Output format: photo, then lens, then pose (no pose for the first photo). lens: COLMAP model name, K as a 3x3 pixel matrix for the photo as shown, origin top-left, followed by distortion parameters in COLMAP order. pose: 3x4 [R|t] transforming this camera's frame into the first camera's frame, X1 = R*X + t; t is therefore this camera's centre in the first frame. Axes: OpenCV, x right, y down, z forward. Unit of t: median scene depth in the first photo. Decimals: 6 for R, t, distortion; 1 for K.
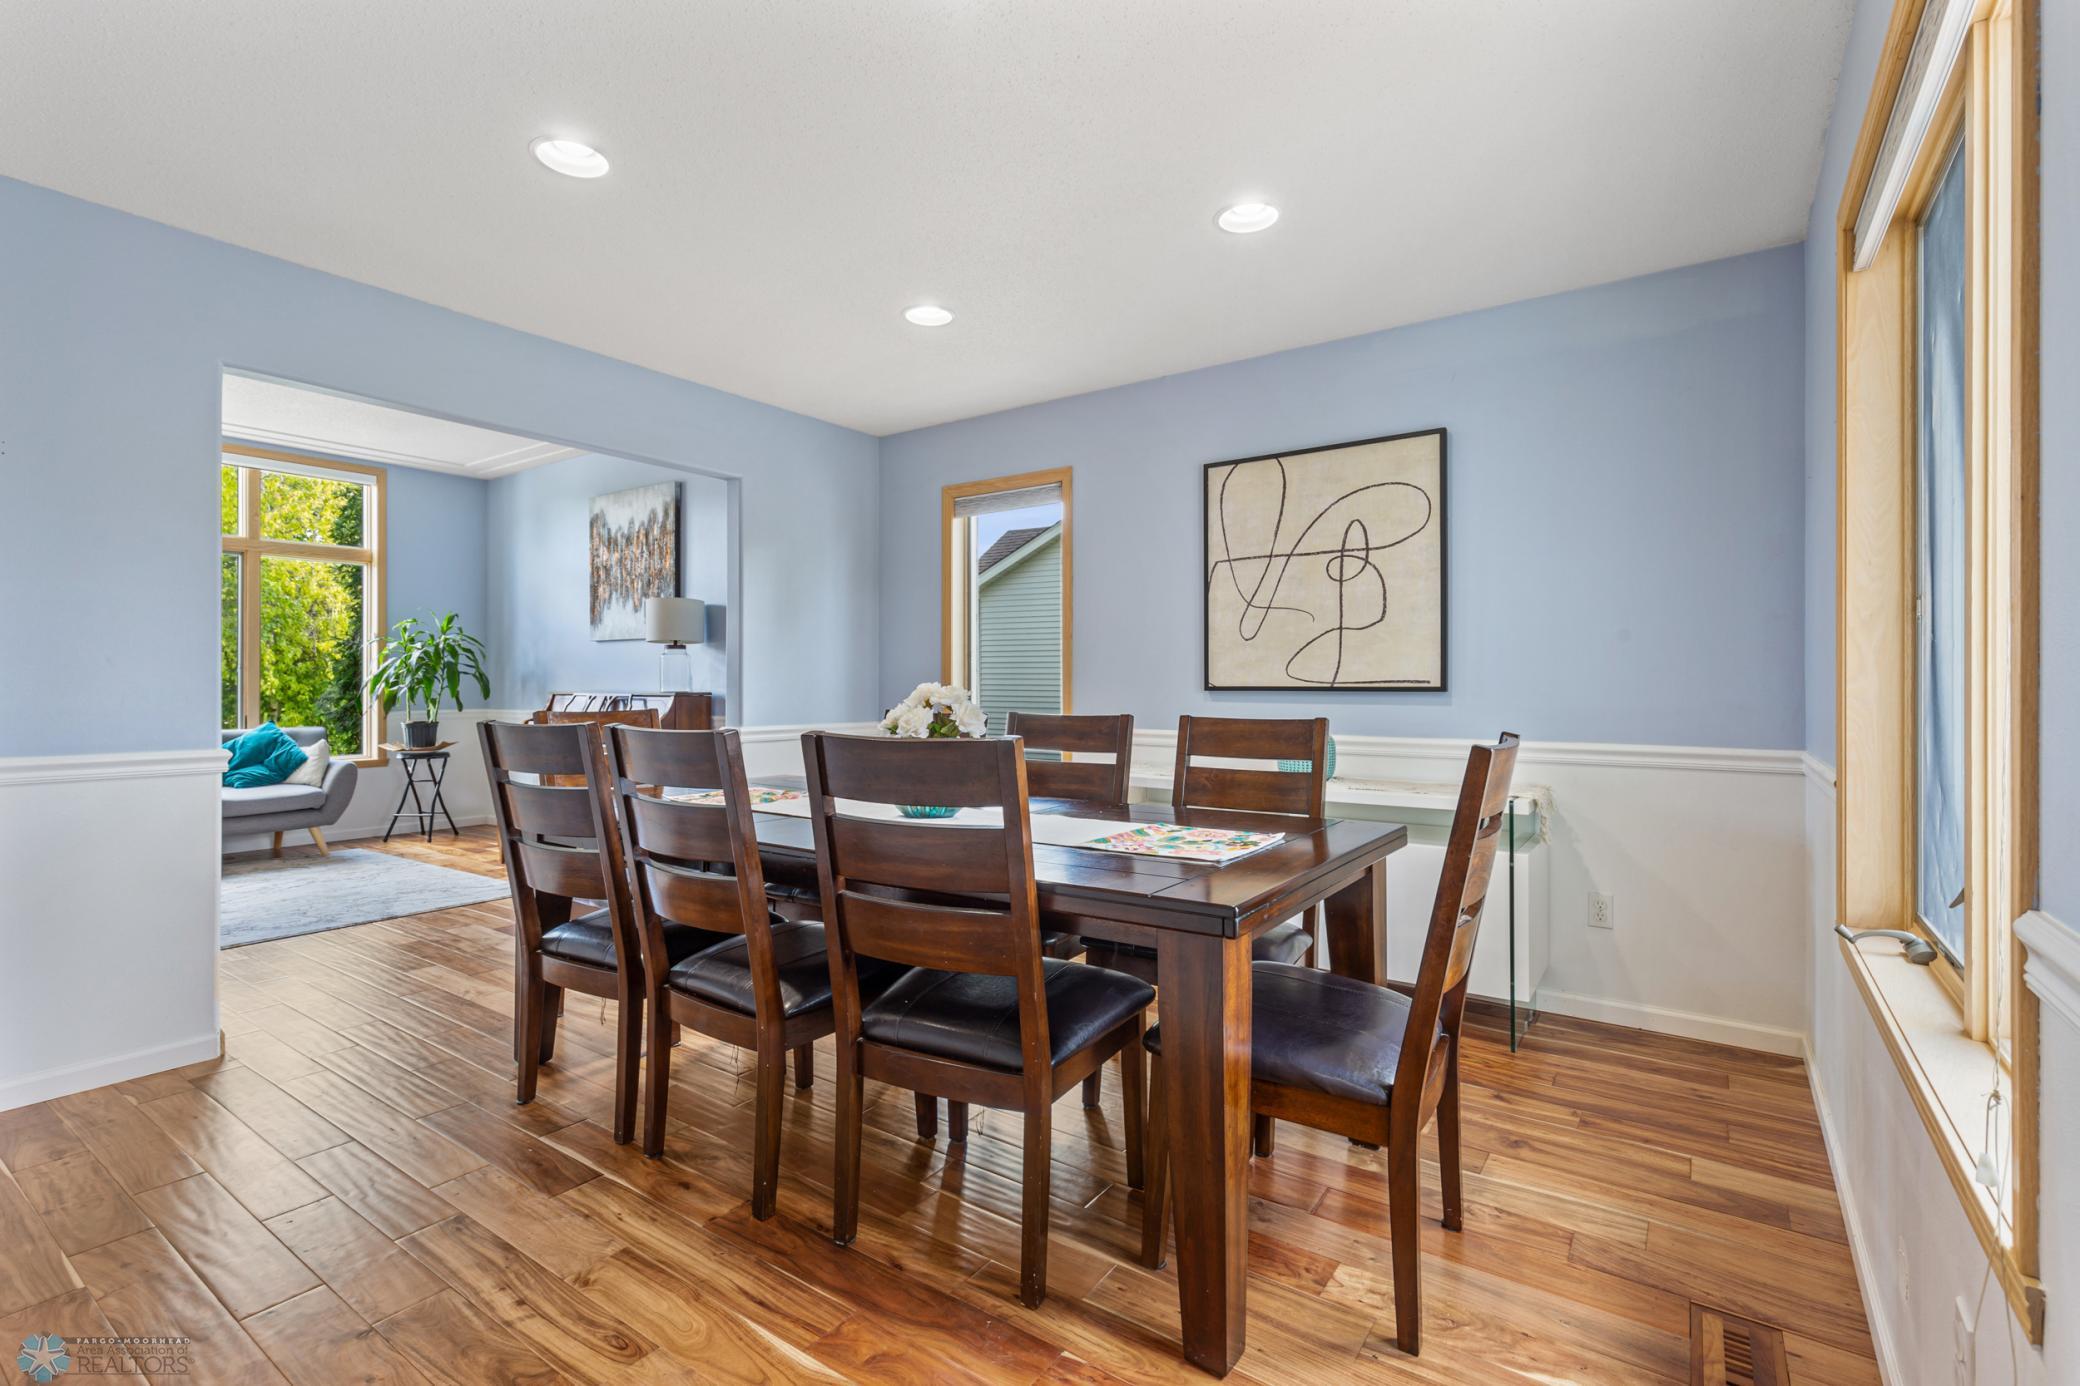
lens RADIAL K [[950.2, 0, 1042.2], [0, 950.2, 673.5], [0, 0, 1]] dist [0.007218, 0.000501]
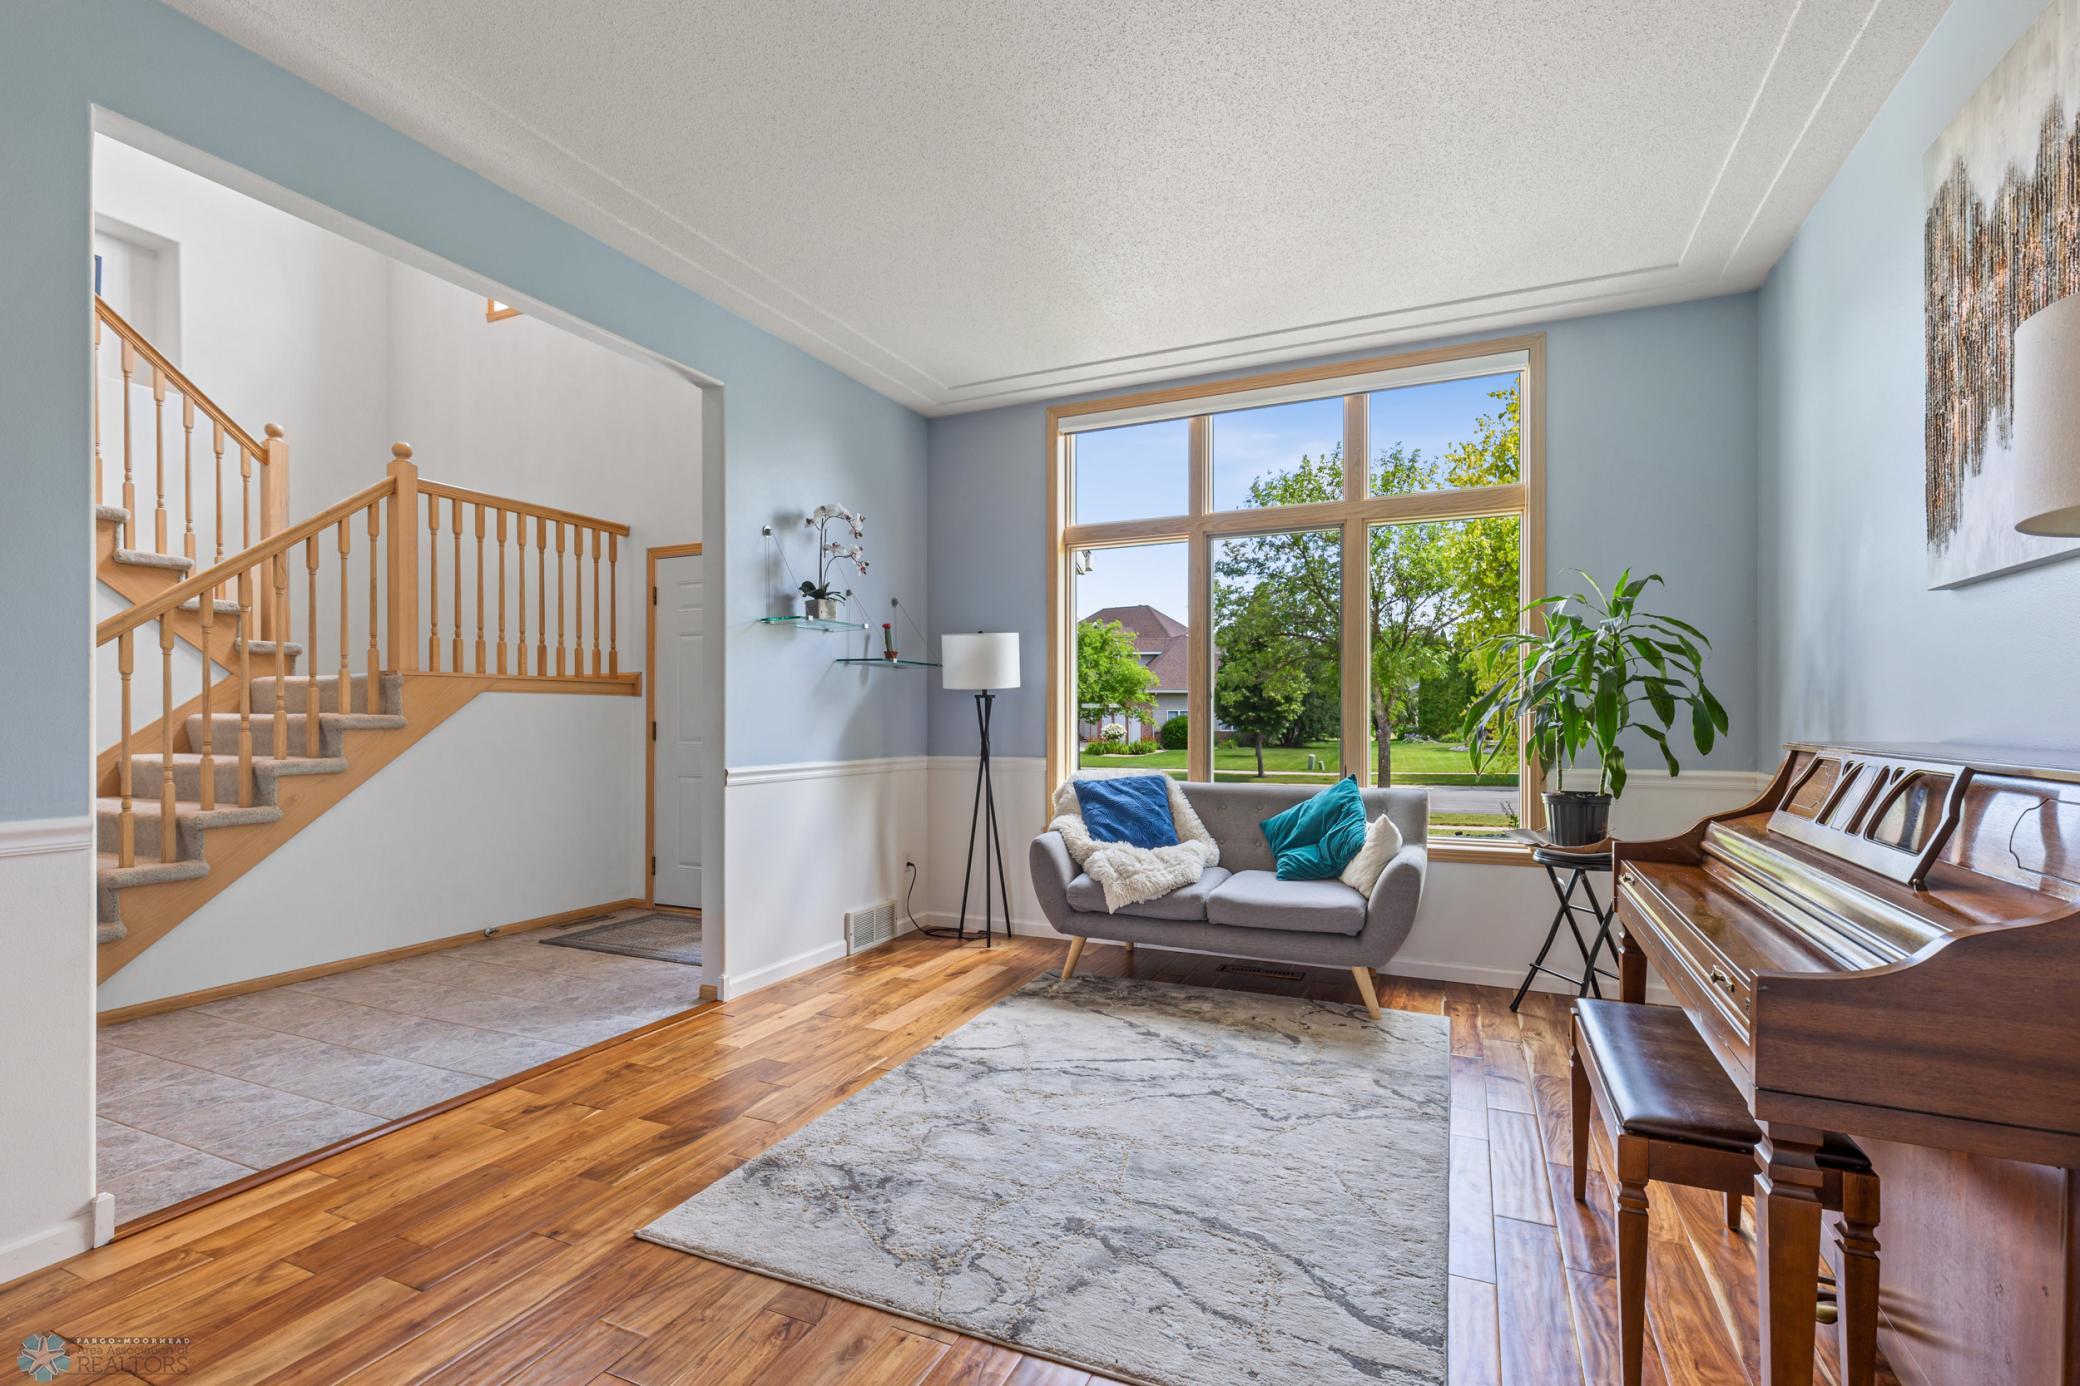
lens RADIAL K [[950.2, 0, 1044.8], [0, 950.2, 717.2], [0, 0, 1]] dist [0.007218, 0.000501]
pose [[0.189118, 0.003044, -0.981950, -0.214605], [0.008340, 0.999954, 0.004706, 0.005157], [0.981919, -0.009080, 0.189084, 0.655558]]
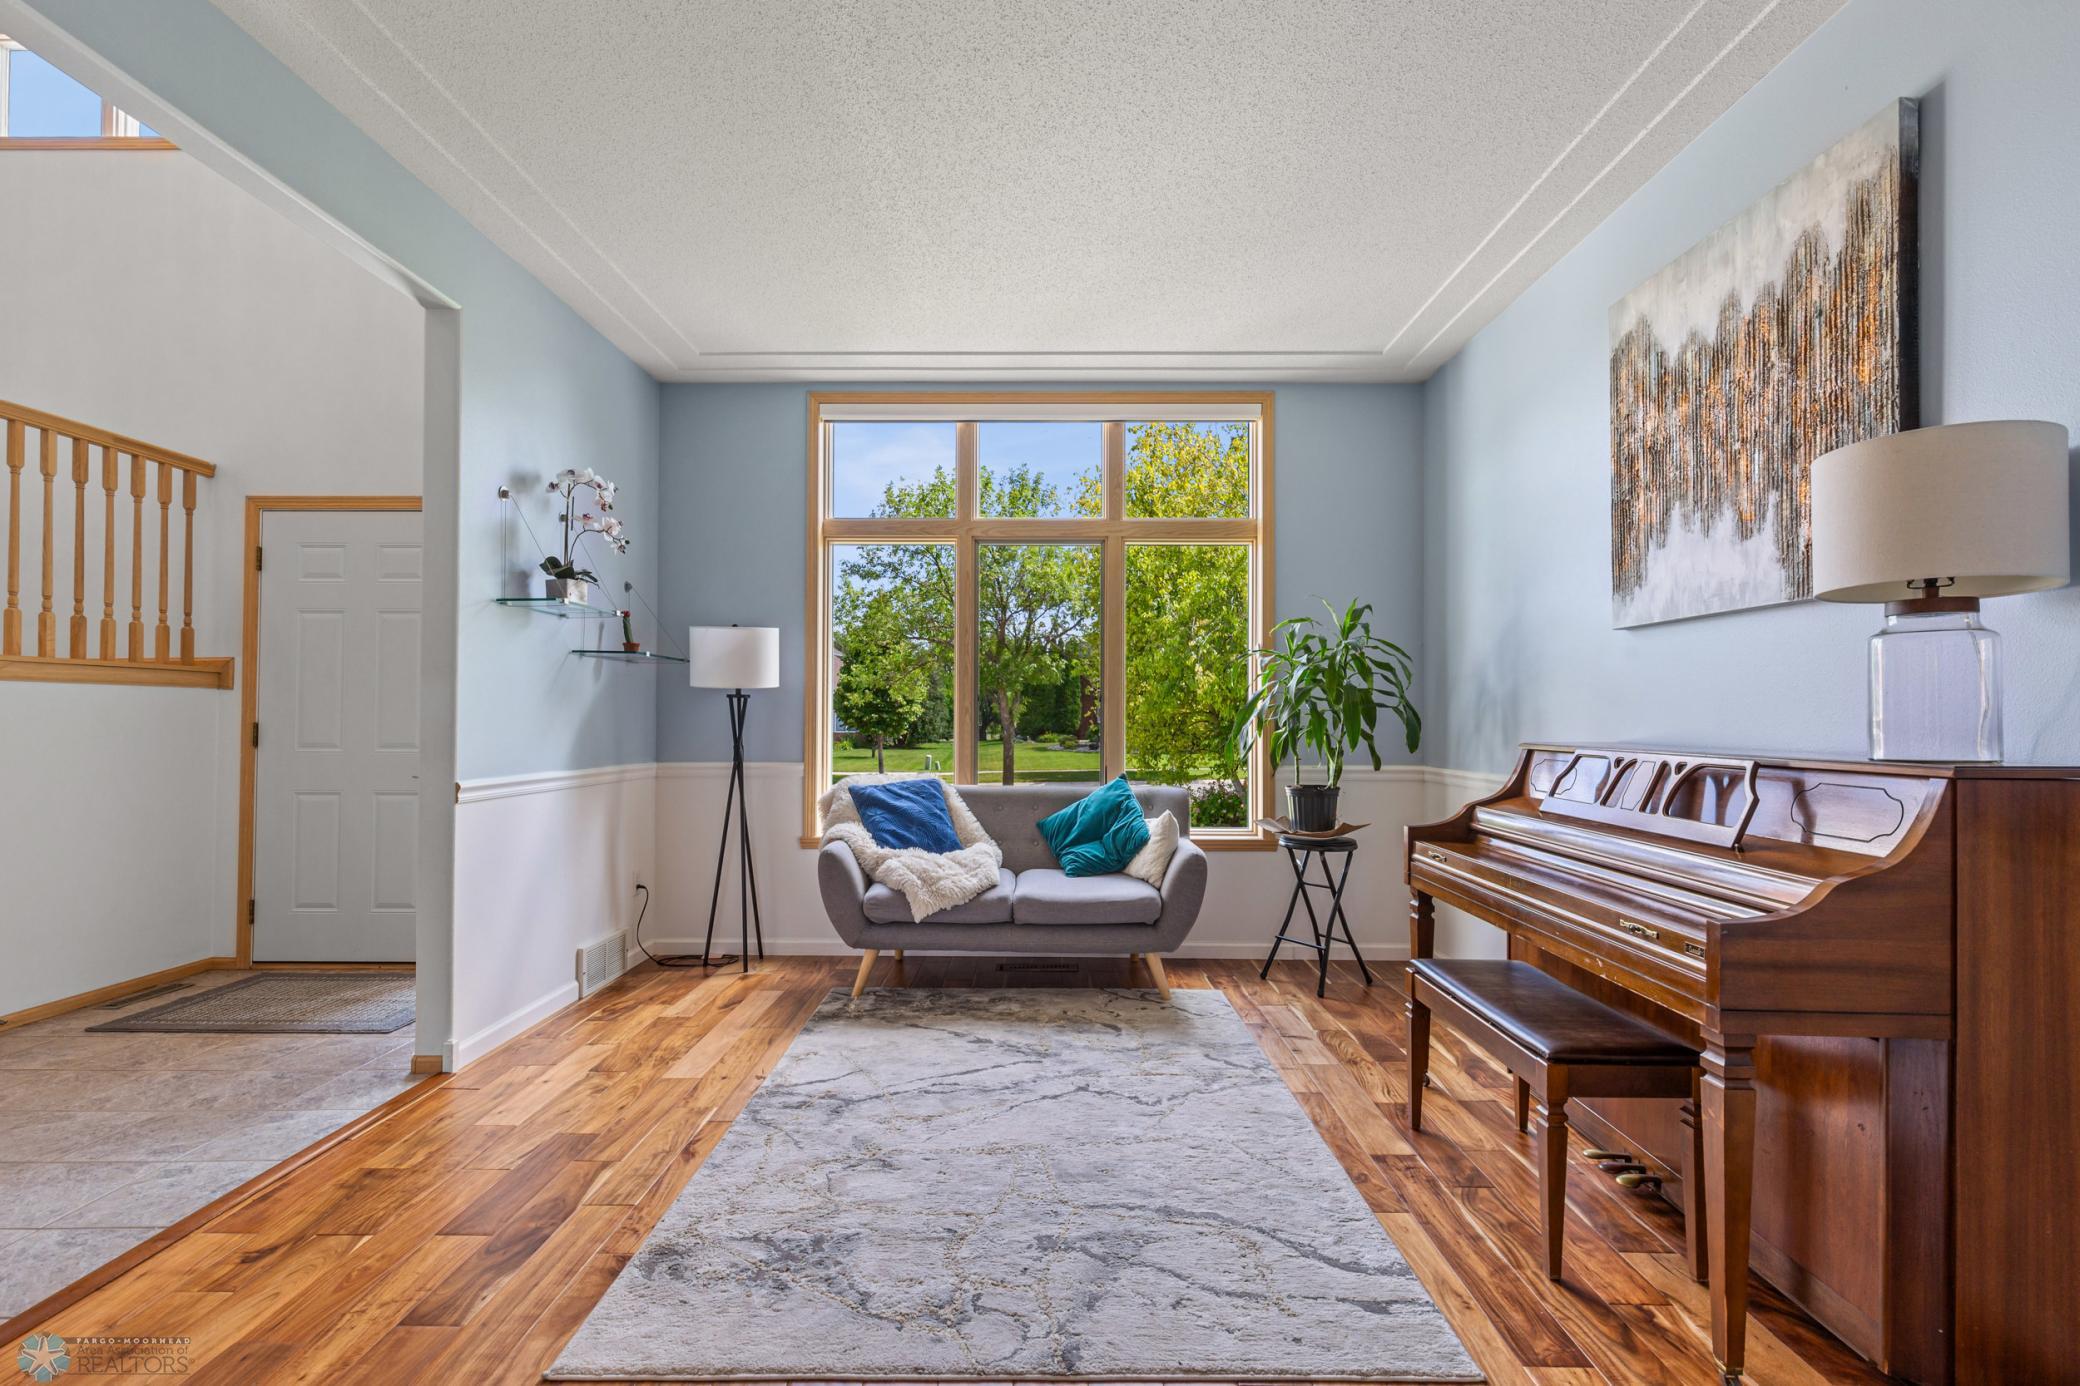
lens RADIAL K [[950.2, 0, 1044.6], [0, 950.2, 707.2], [0, 0, 1]] dist [0.007218, 0.000501]
pose [[0.571163, -0.004962, -0.820822, -0.269647], [0.000949, 0.999985, -0.005384, 0.003636], [0.820836, 0.002296, 0.571159, 0.545607]]
